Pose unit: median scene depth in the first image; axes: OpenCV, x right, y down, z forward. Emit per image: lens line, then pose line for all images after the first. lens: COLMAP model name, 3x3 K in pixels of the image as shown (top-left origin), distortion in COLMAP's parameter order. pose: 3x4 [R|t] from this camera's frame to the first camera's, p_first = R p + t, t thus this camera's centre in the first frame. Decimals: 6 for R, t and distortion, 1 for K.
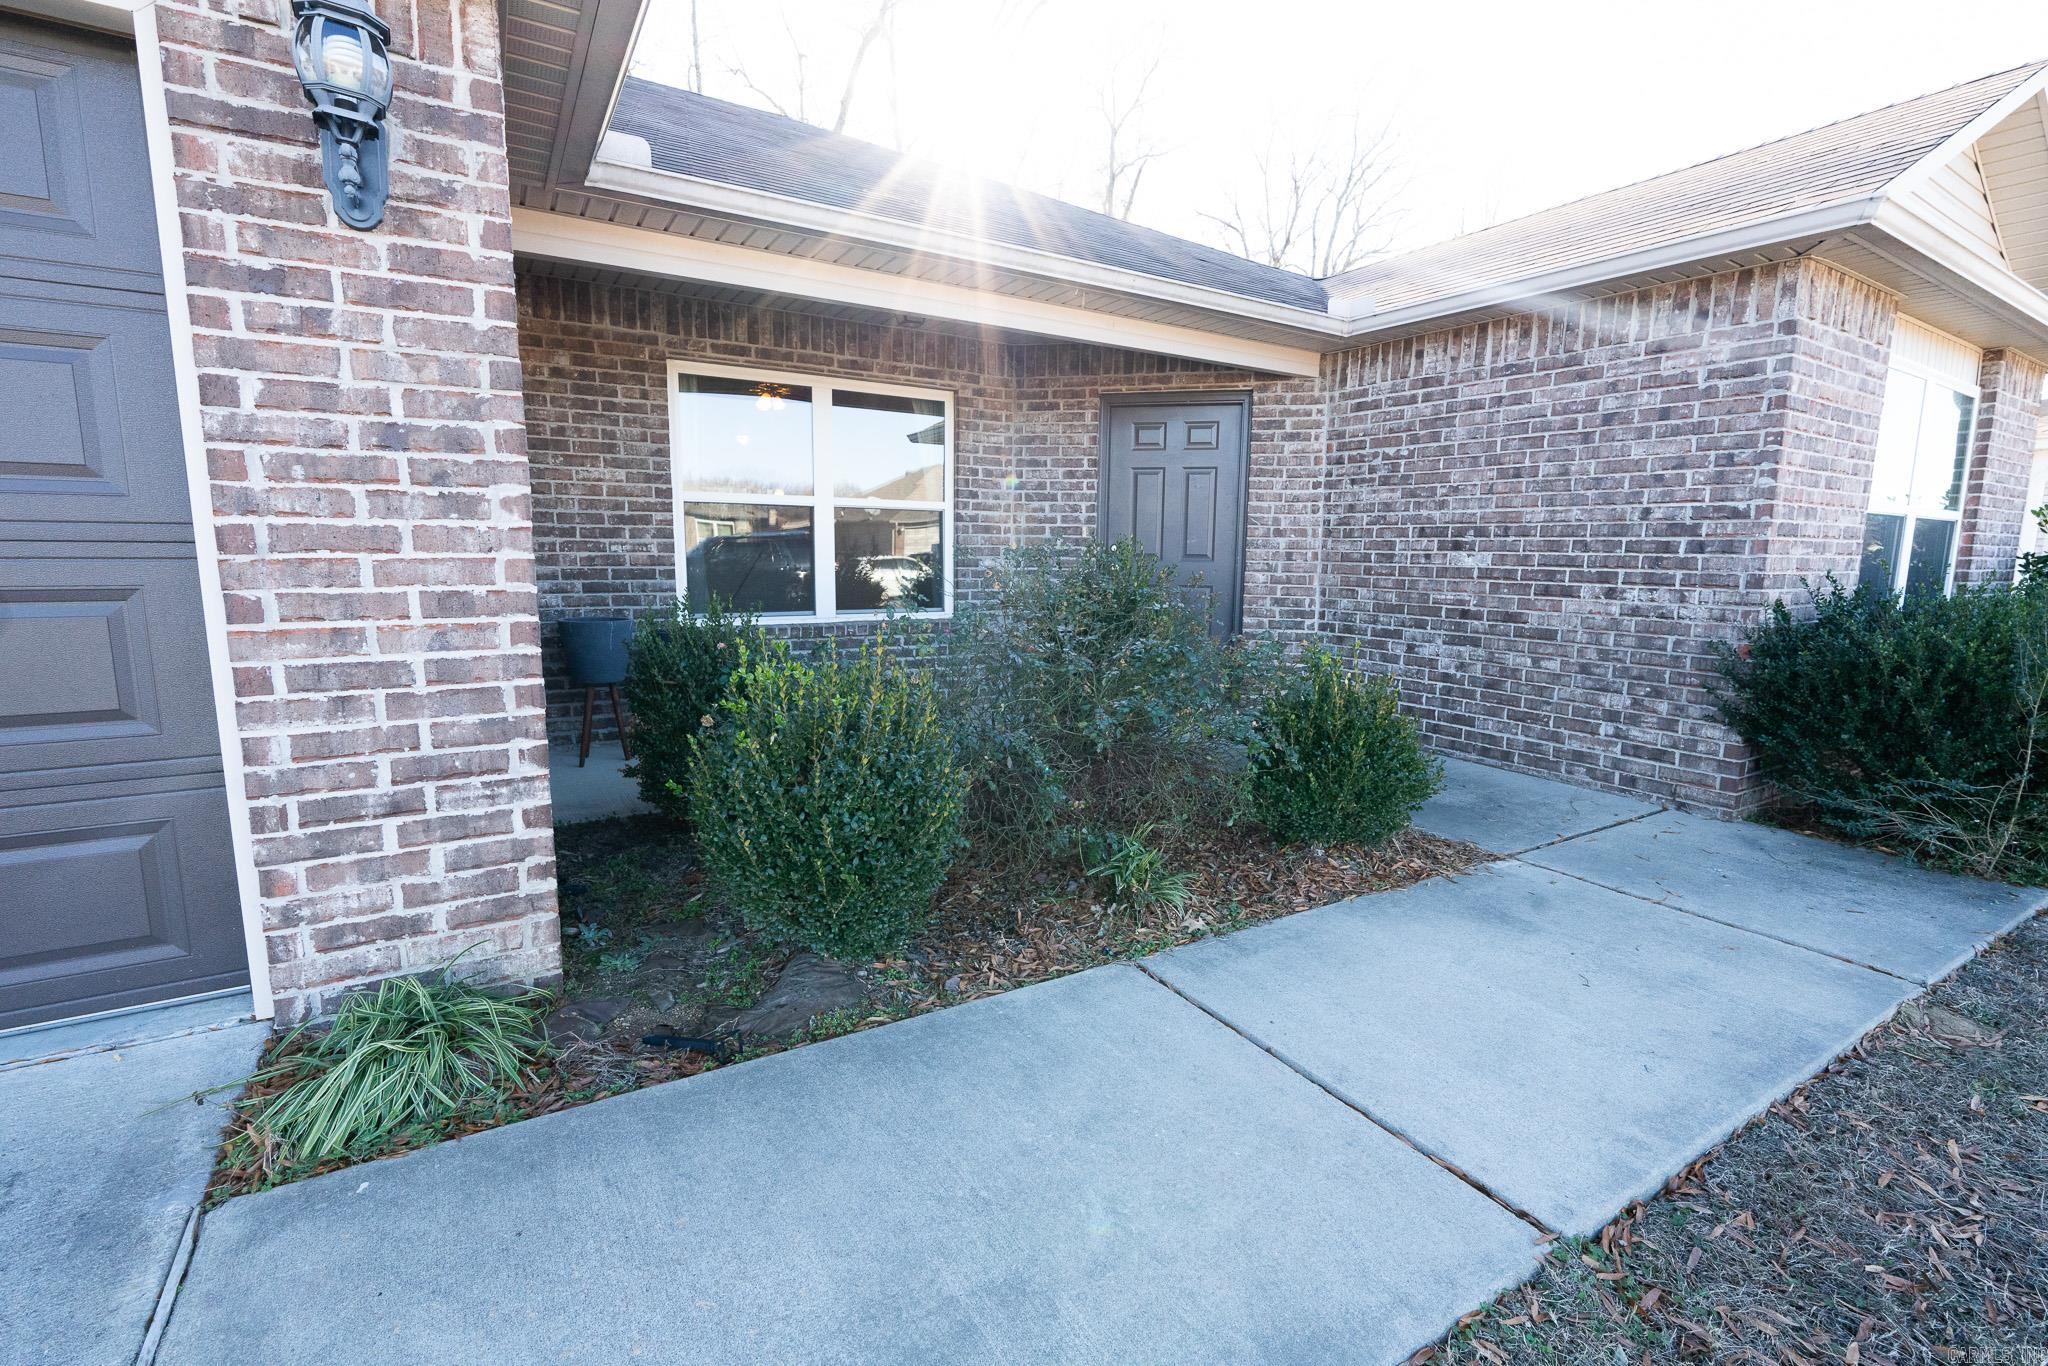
lens RADIAL K [[899.0, 0, 1028.6], [0, 899.0, 683.2], [0, 0, 1]] dist [-0.011196, 0.000440]
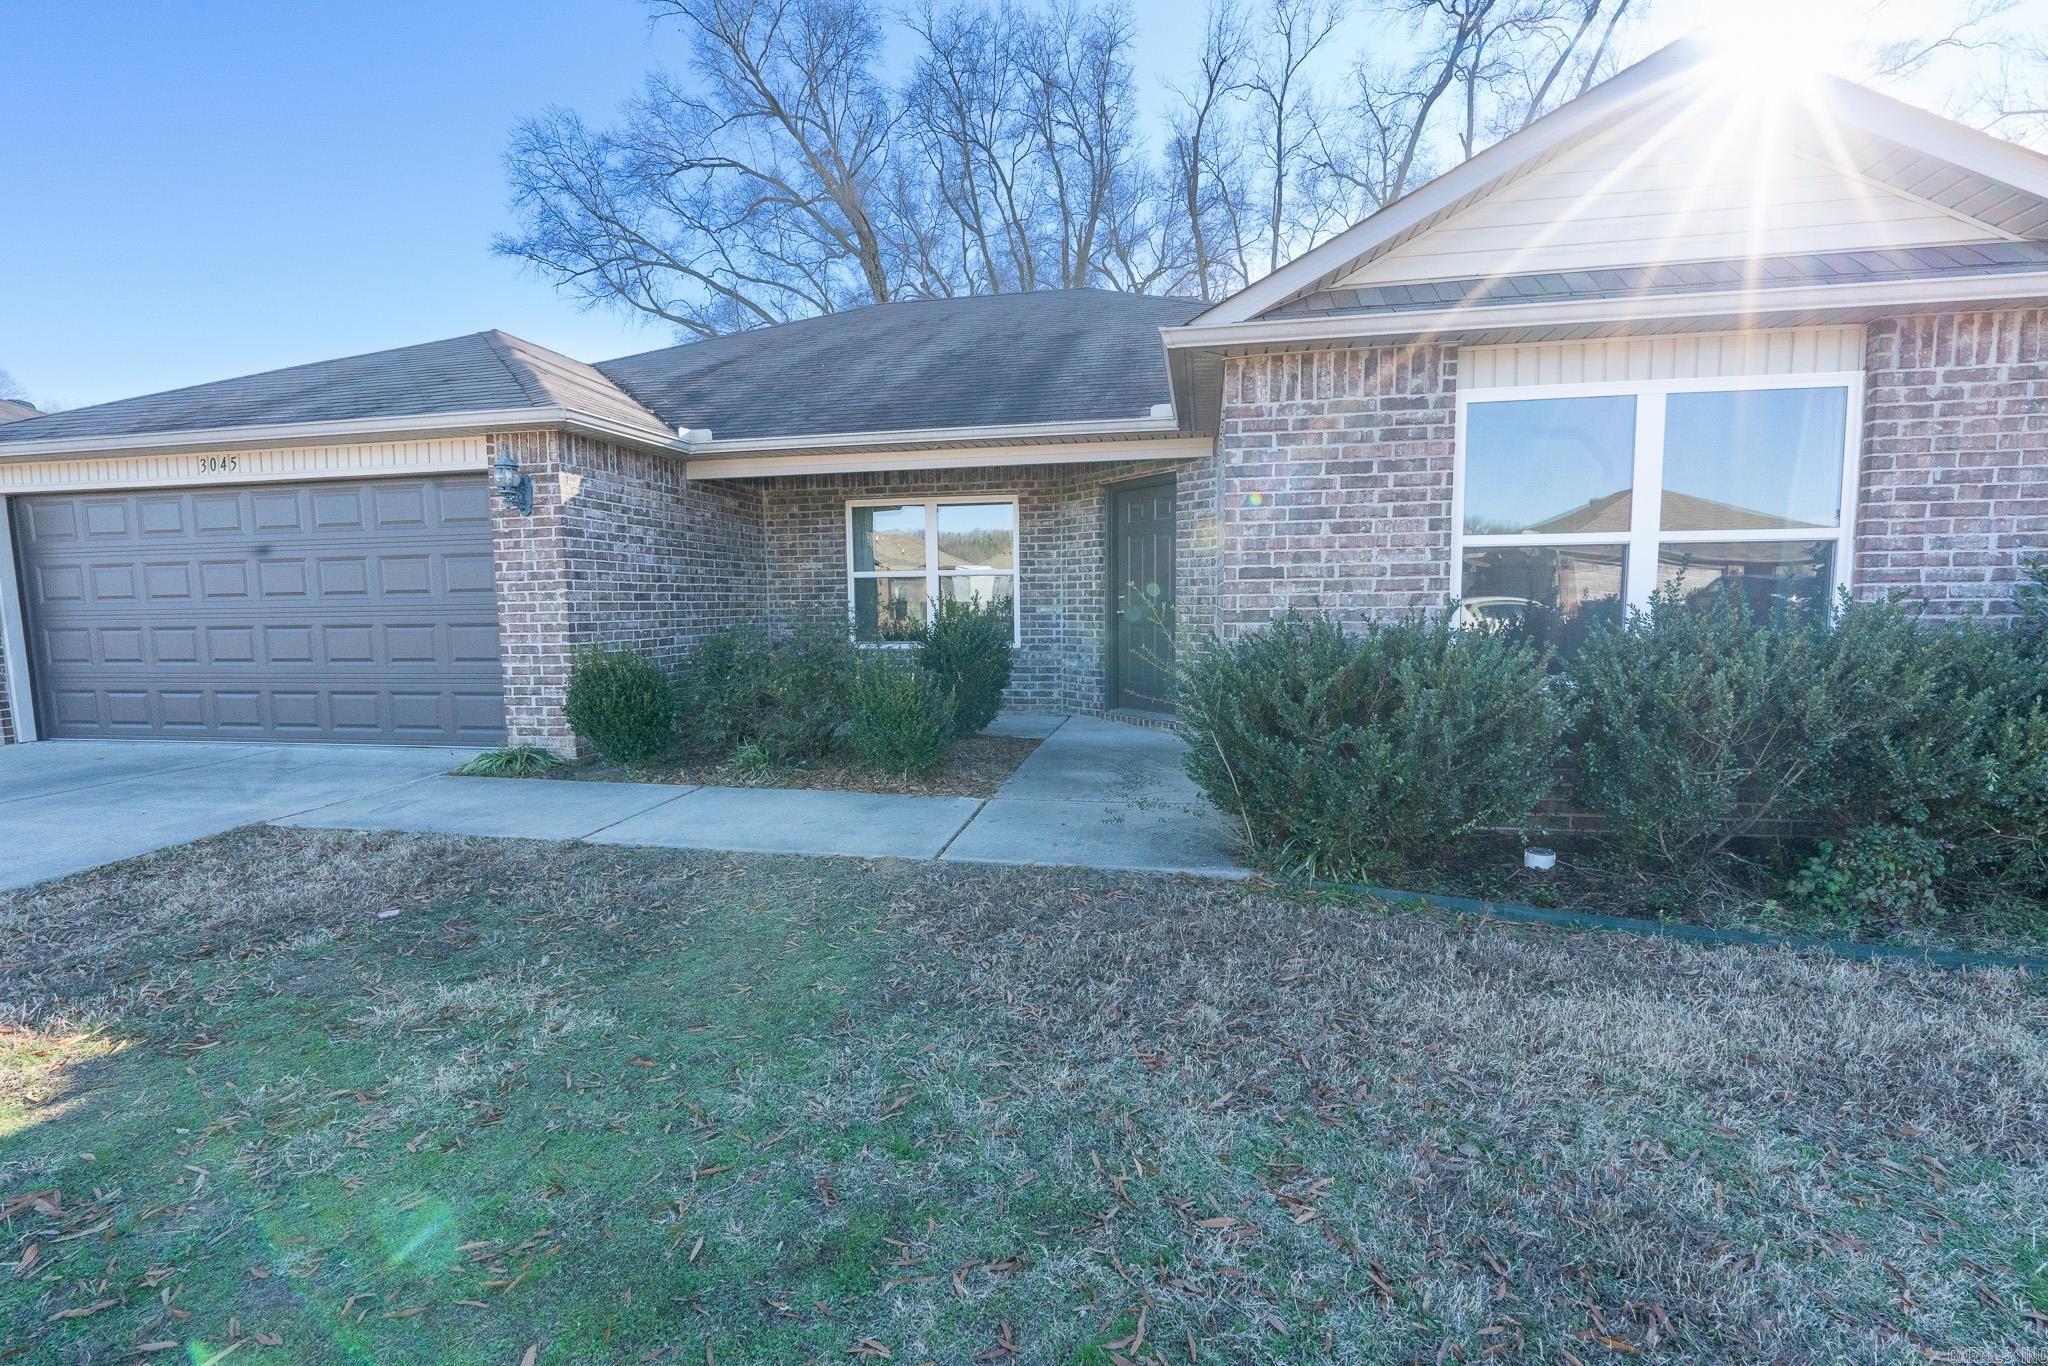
lens RADIAL K [[899.0, 0, 1028.3], [0, 899.0, 683.4], [0, 0, 1]] dist [-0.011196, 0.000440]
pose [[0.738502, 0.040786, -0.673016, 1.158076], [-0.075633, 0.996880, -0.022580, 0.020413], [0.669996, 0.067578, 0.739283, -0.072186]]
